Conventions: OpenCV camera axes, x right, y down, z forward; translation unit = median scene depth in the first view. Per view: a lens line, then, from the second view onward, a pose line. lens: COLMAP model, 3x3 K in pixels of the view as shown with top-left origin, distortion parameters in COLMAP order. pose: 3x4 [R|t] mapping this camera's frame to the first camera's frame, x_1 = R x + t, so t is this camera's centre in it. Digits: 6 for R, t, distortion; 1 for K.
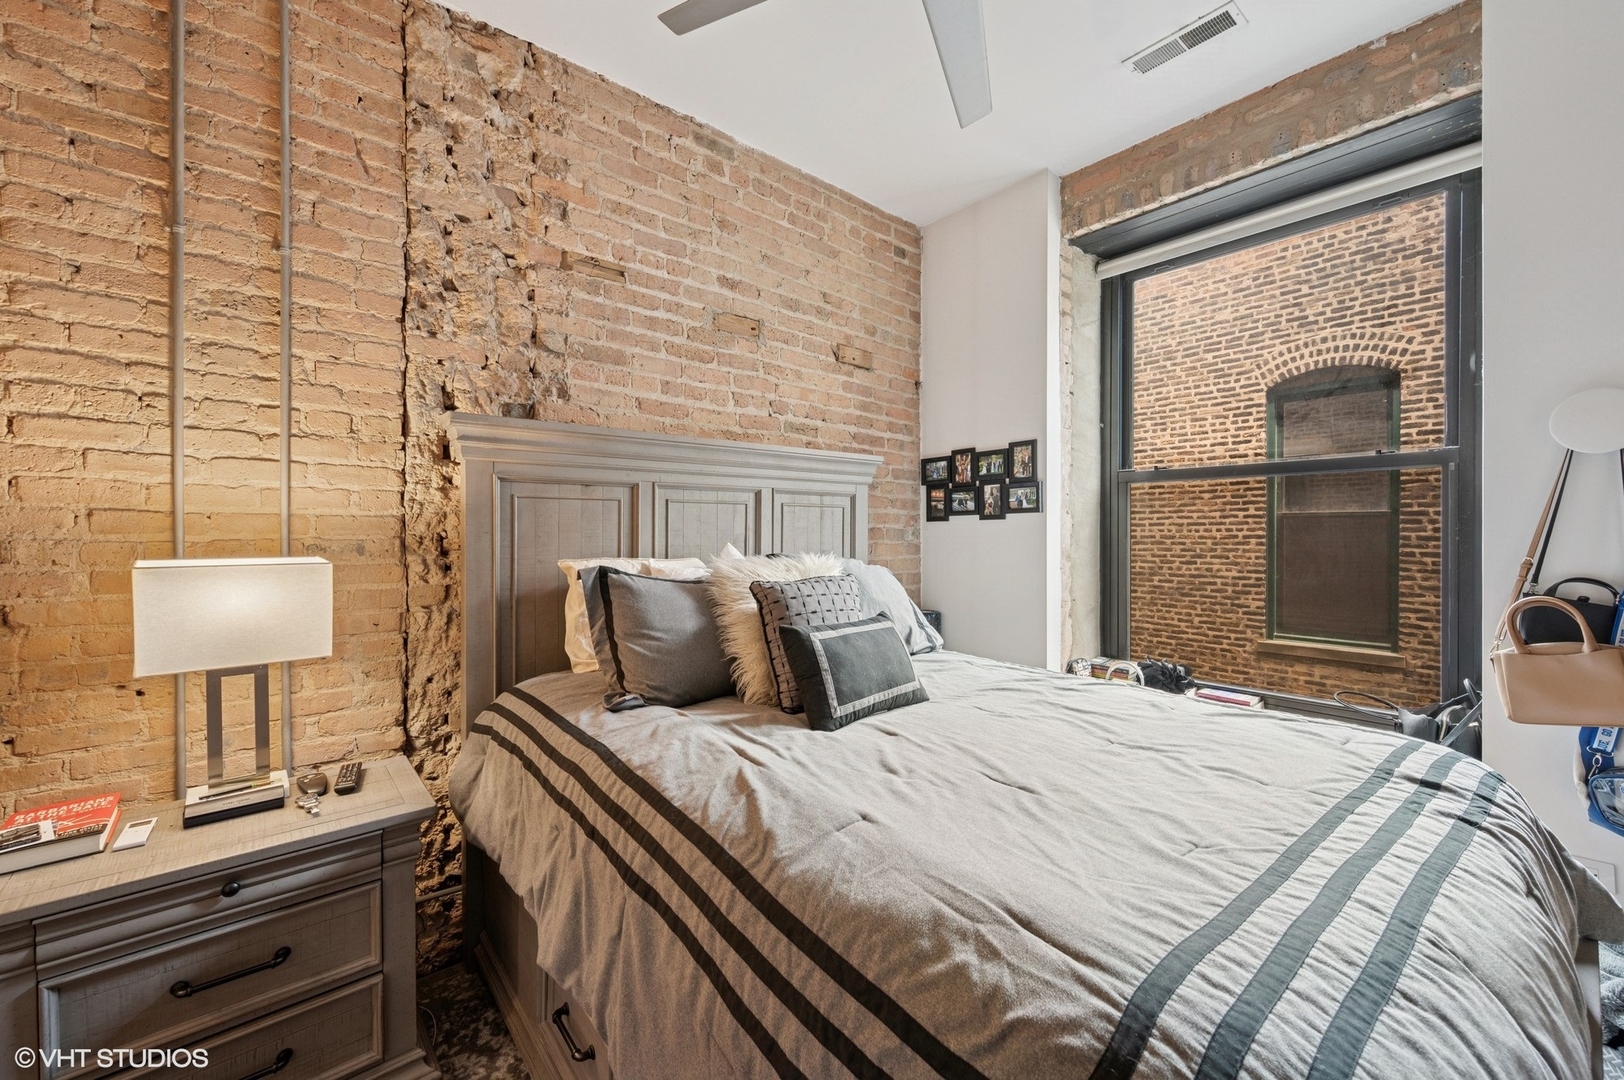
lens RADIAL K [[636.2, 0, 808.6], [0, 636.2, 531.9], [0, 0, 1]] dist [-0.000419, -0.000097]
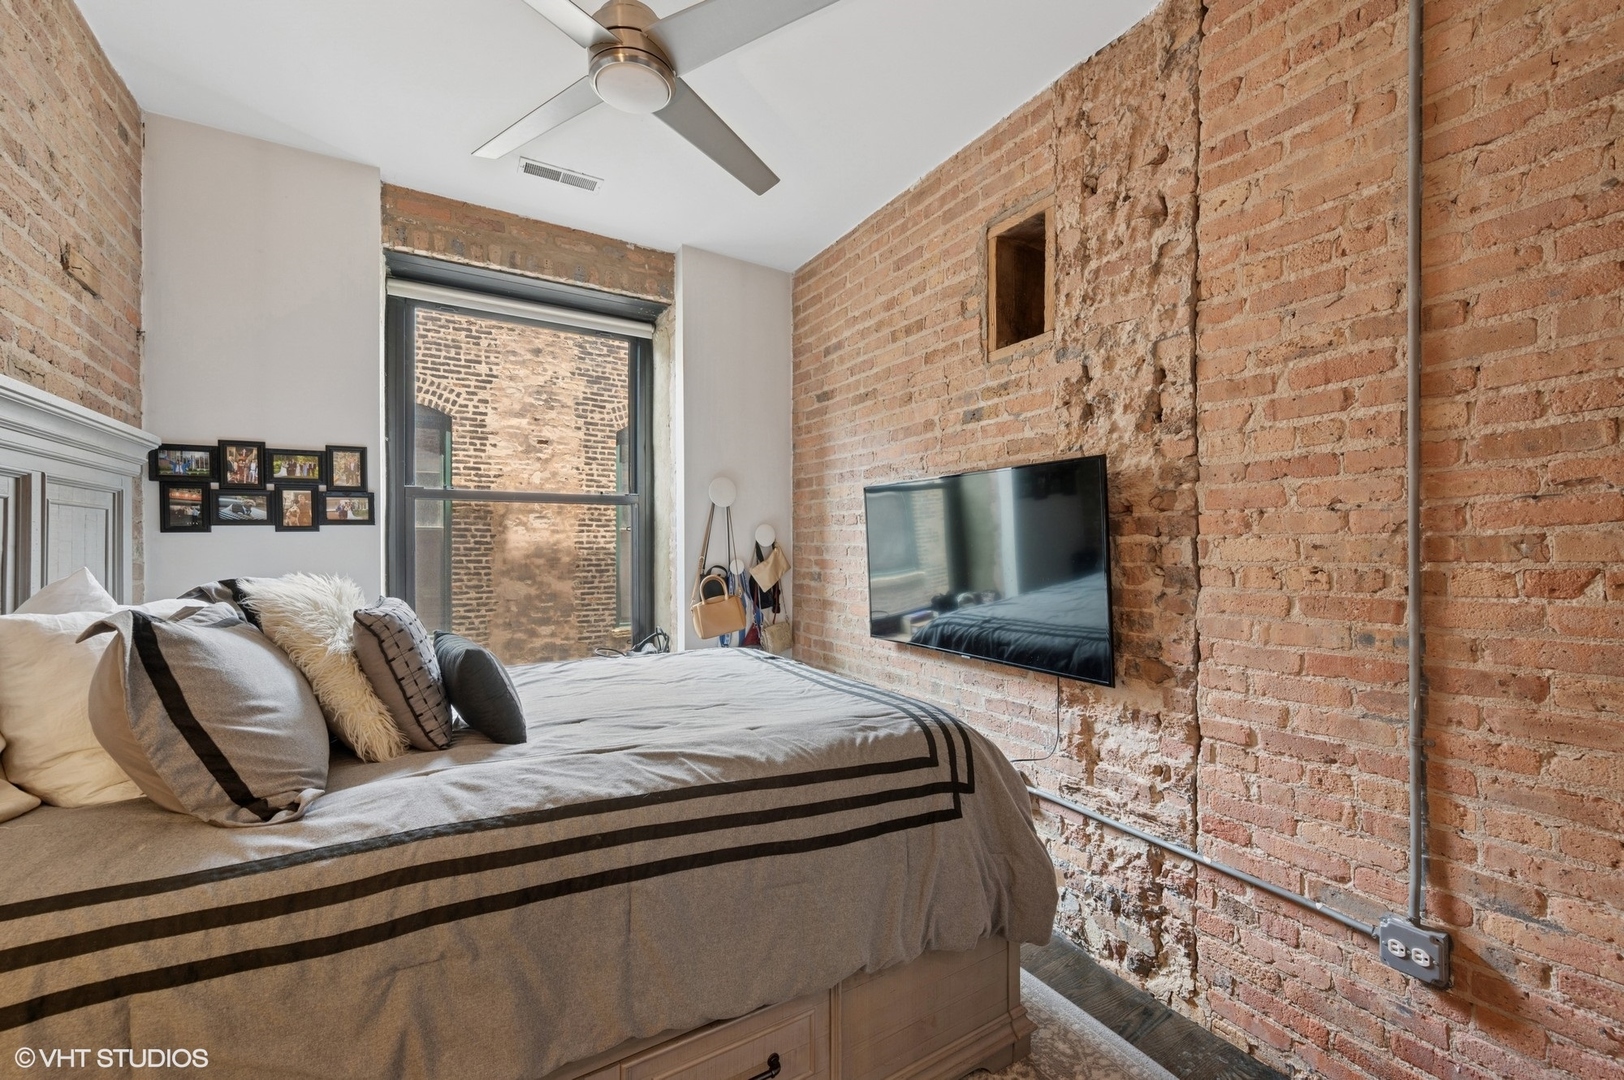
lens RADIAL K [[636.2, 0, 812.5], [0, 636.2, 544.3], [0, 0, 1]] dist [-0.000419, -0.000097]
pose [[0.164333, -0.003858, 0.986397, -0.418597], [0.003866, 0.999987, 0.003267, -0.002205], [-0.986397, 0.003277, 0.164346, 0.174934]]
